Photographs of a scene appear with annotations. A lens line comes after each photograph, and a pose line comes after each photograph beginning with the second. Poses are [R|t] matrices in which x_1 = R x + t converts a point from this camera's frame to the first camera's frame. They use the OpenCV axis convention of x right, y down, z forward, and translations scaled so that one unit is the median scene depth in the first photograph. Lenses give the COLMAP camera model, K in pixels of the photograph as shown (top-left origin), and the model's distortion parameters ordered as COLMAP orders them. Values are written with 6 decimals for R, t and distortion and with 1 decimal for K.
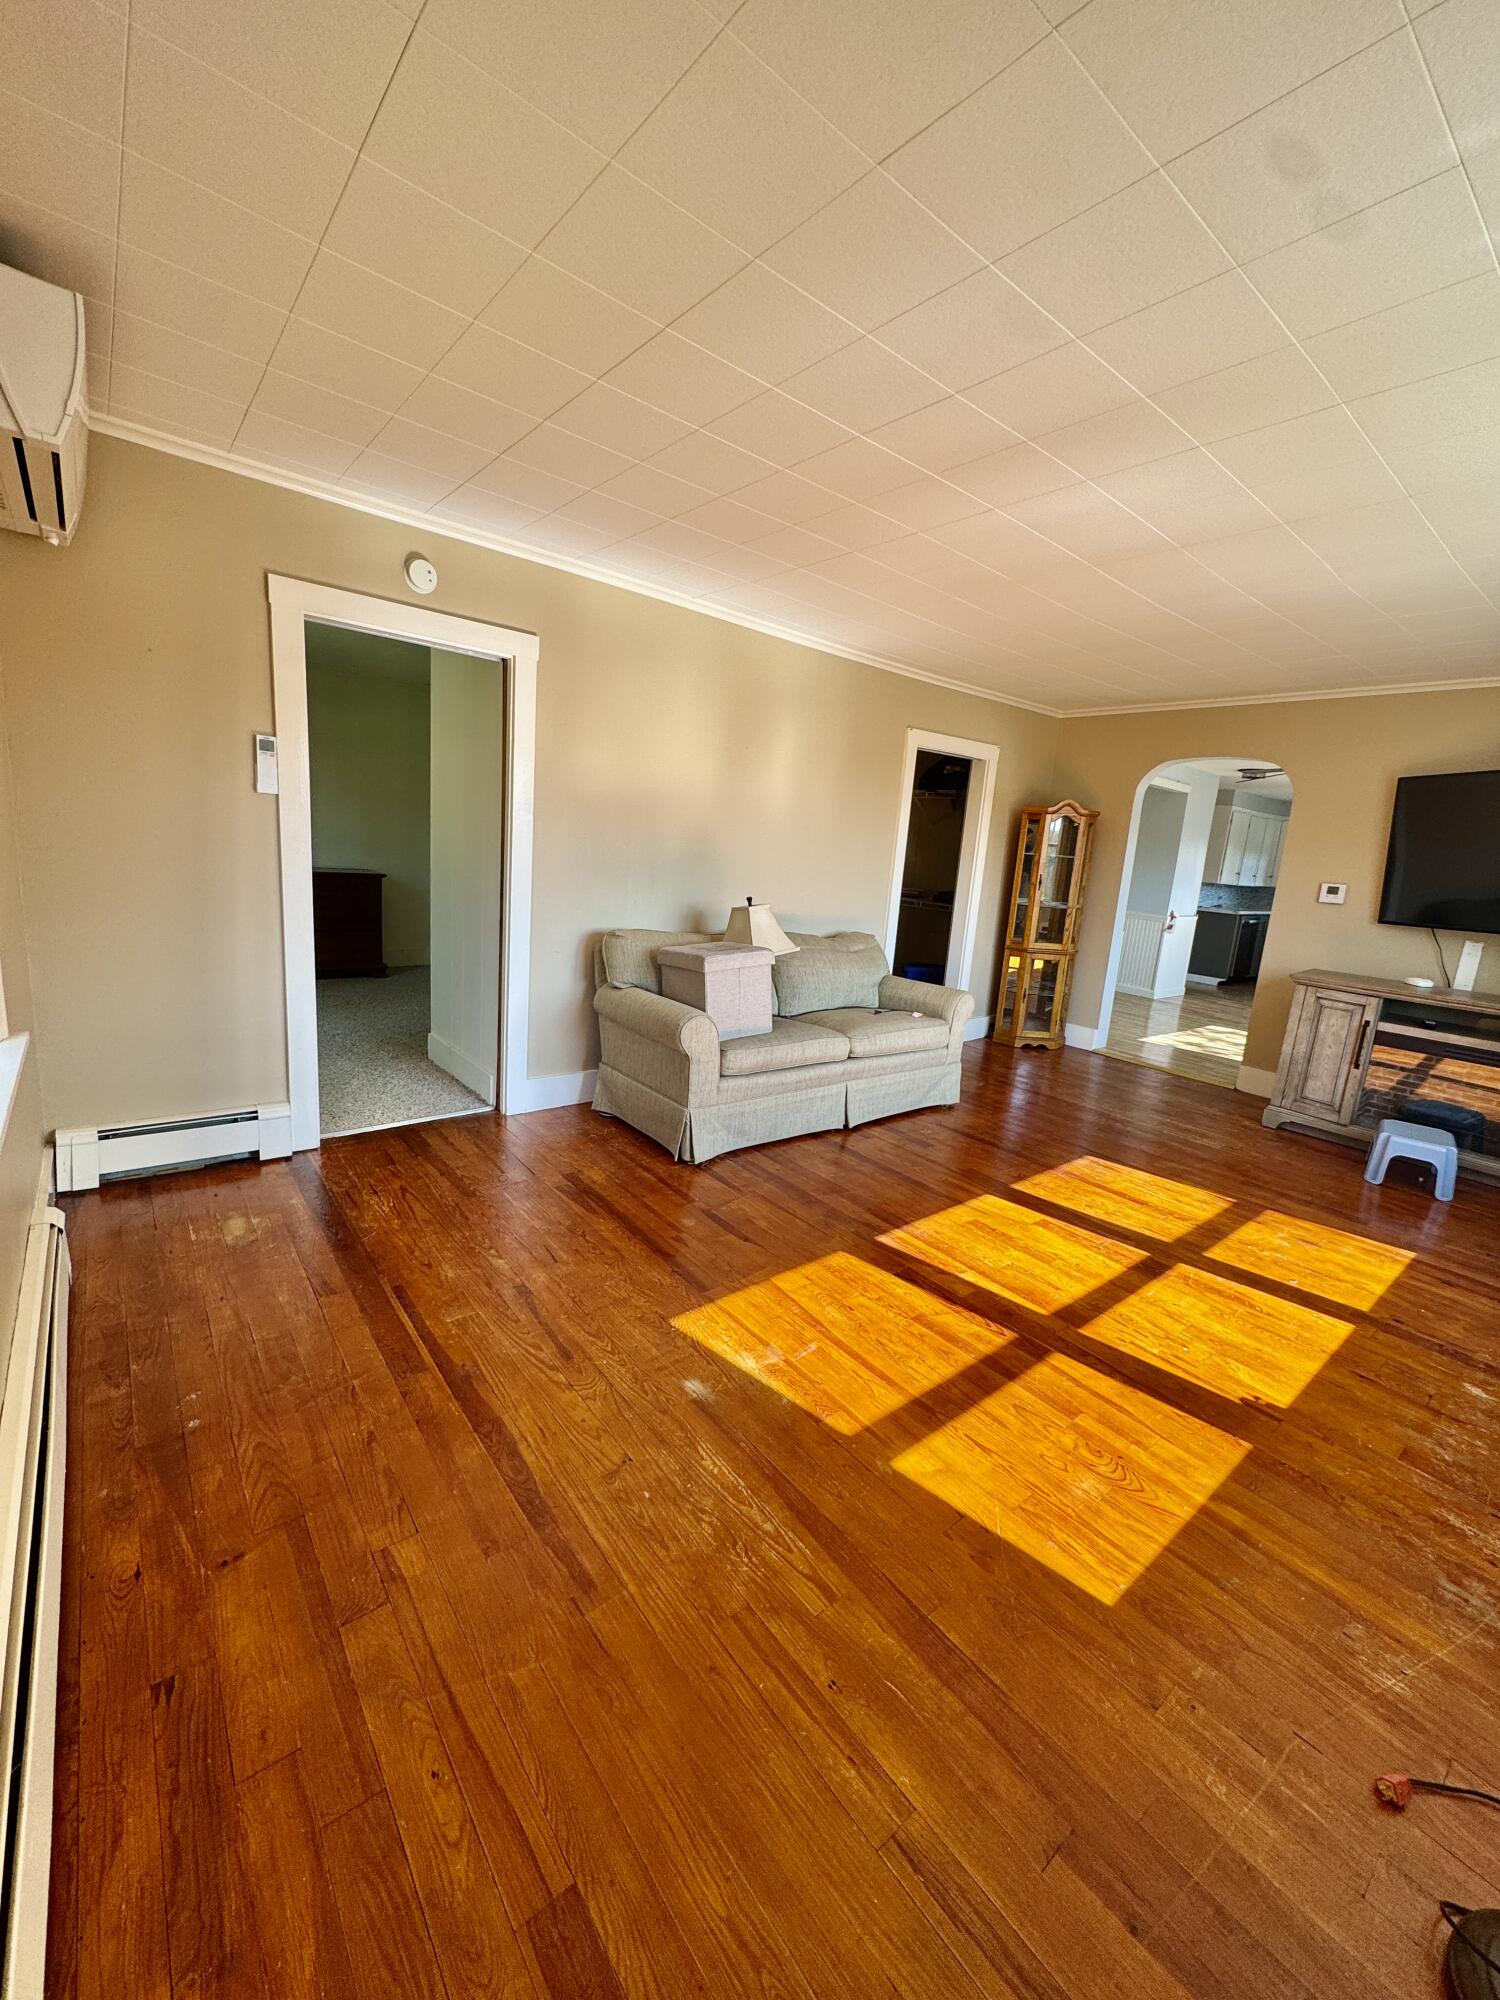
lens RADIAL K [[797.8, 0, 757.0], [0, 797.8, 1005.1], [0, 0, 1]] dist [-0.002022, 0.000341]
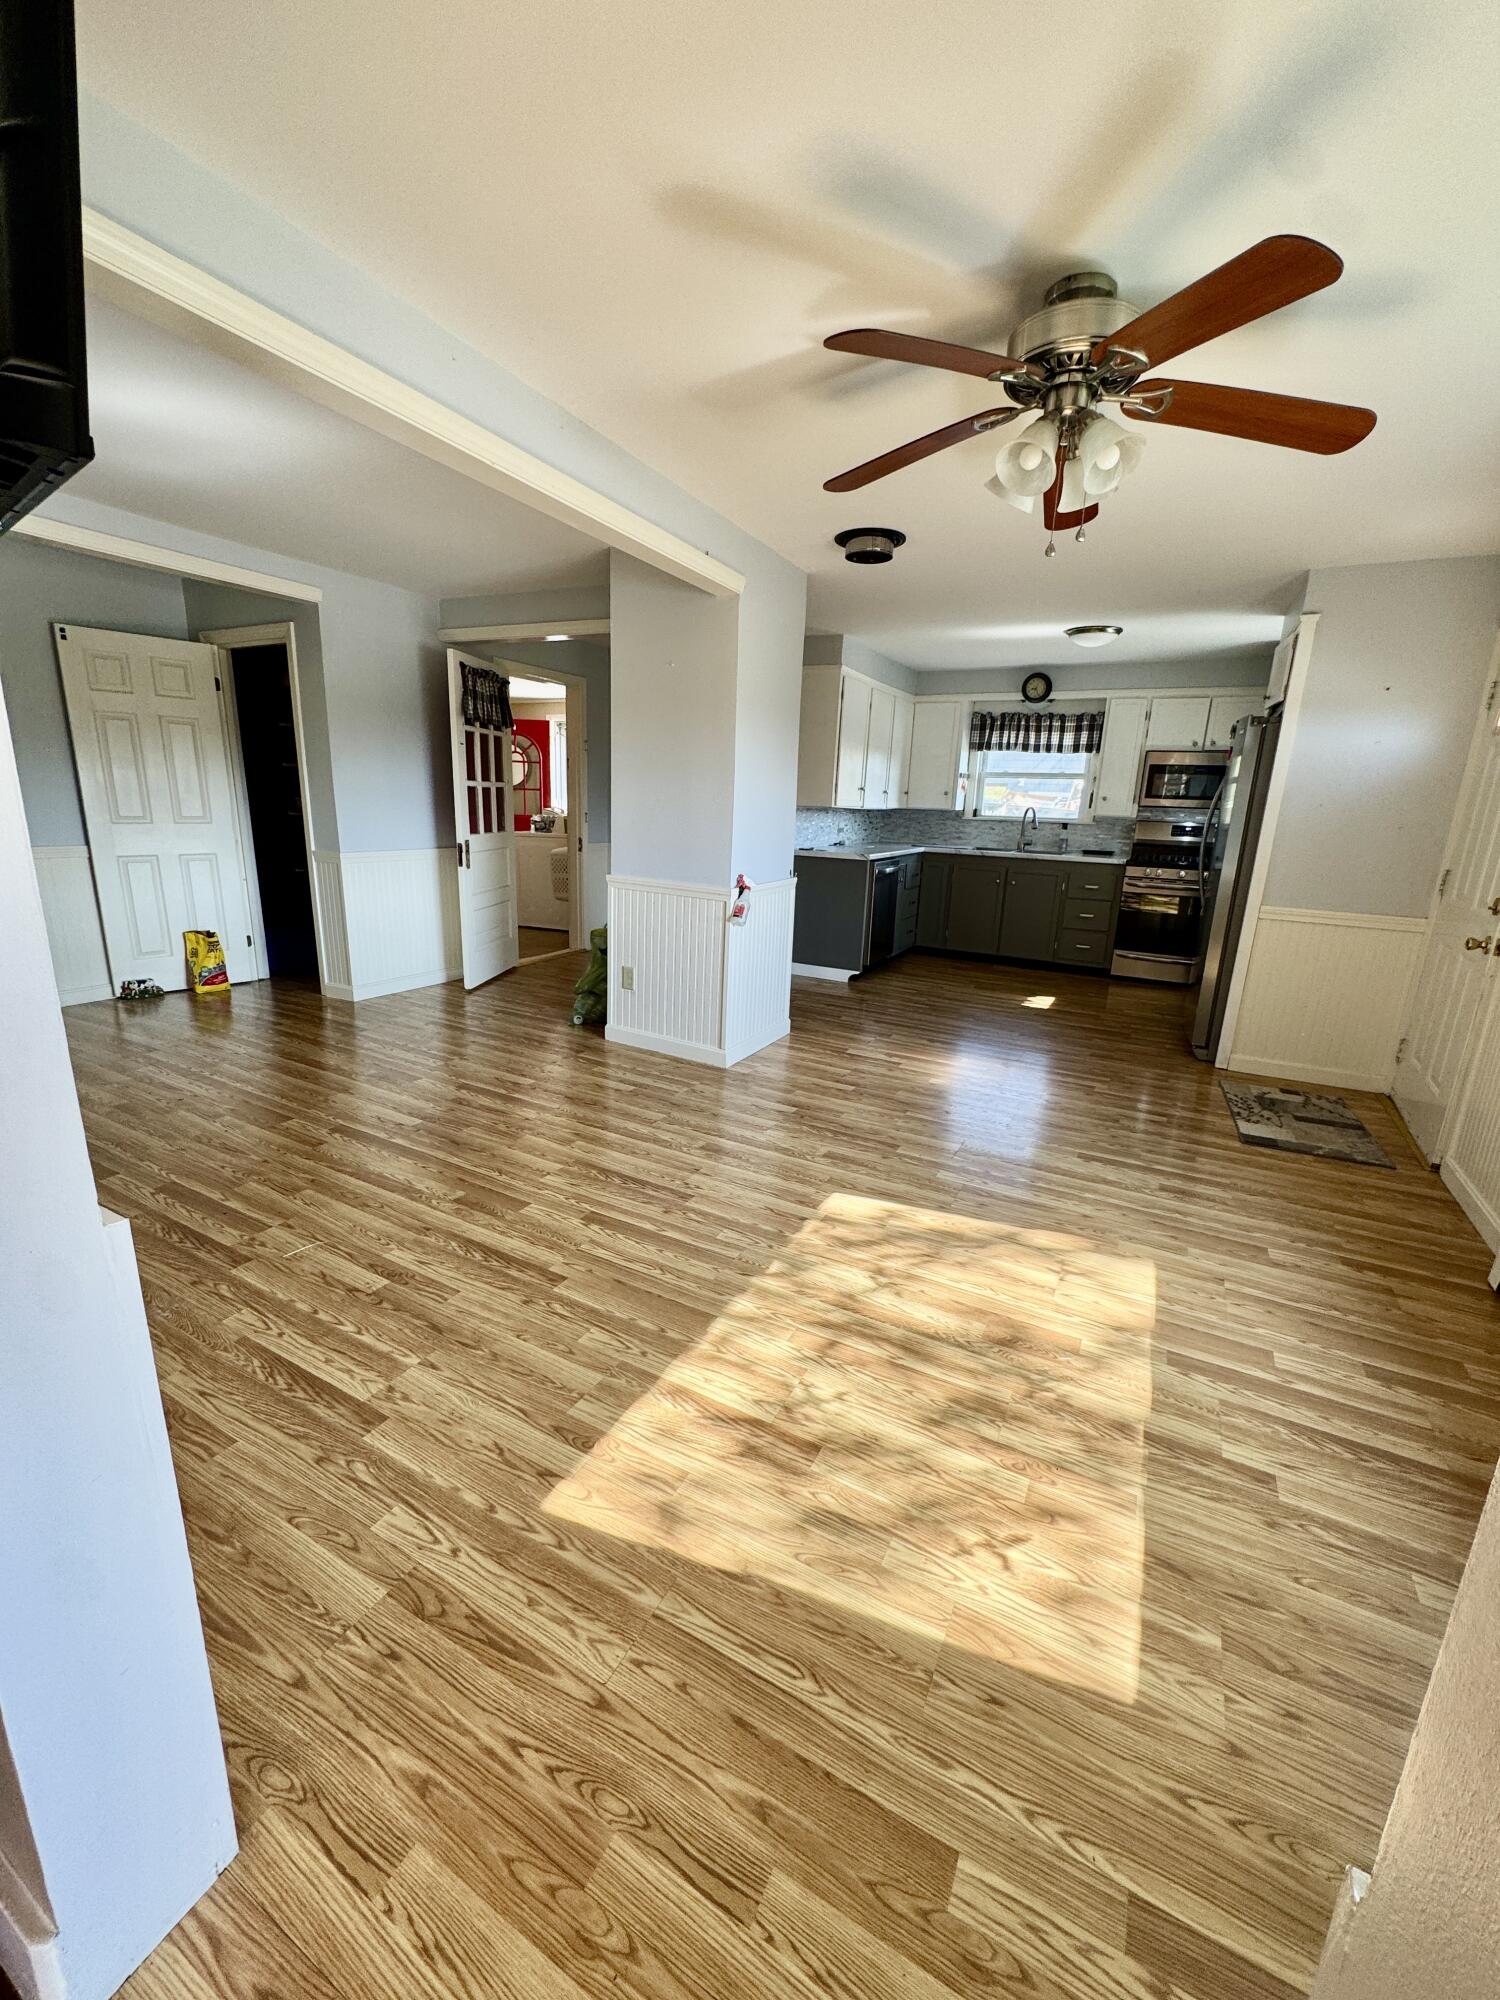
lens RADIAL K [[797.8, 0, 748.3], [0, 797.8, 999.4], [0, 0, 1]] dist [-0.002022, 0.000341]
pose [[0.923181, -0.135214, 0.359798, 1.004104], [0.109089, 0.989761, 0.092051, -0.254527], [-0.368561, -0.045730, 0.928478, 1.629439]]
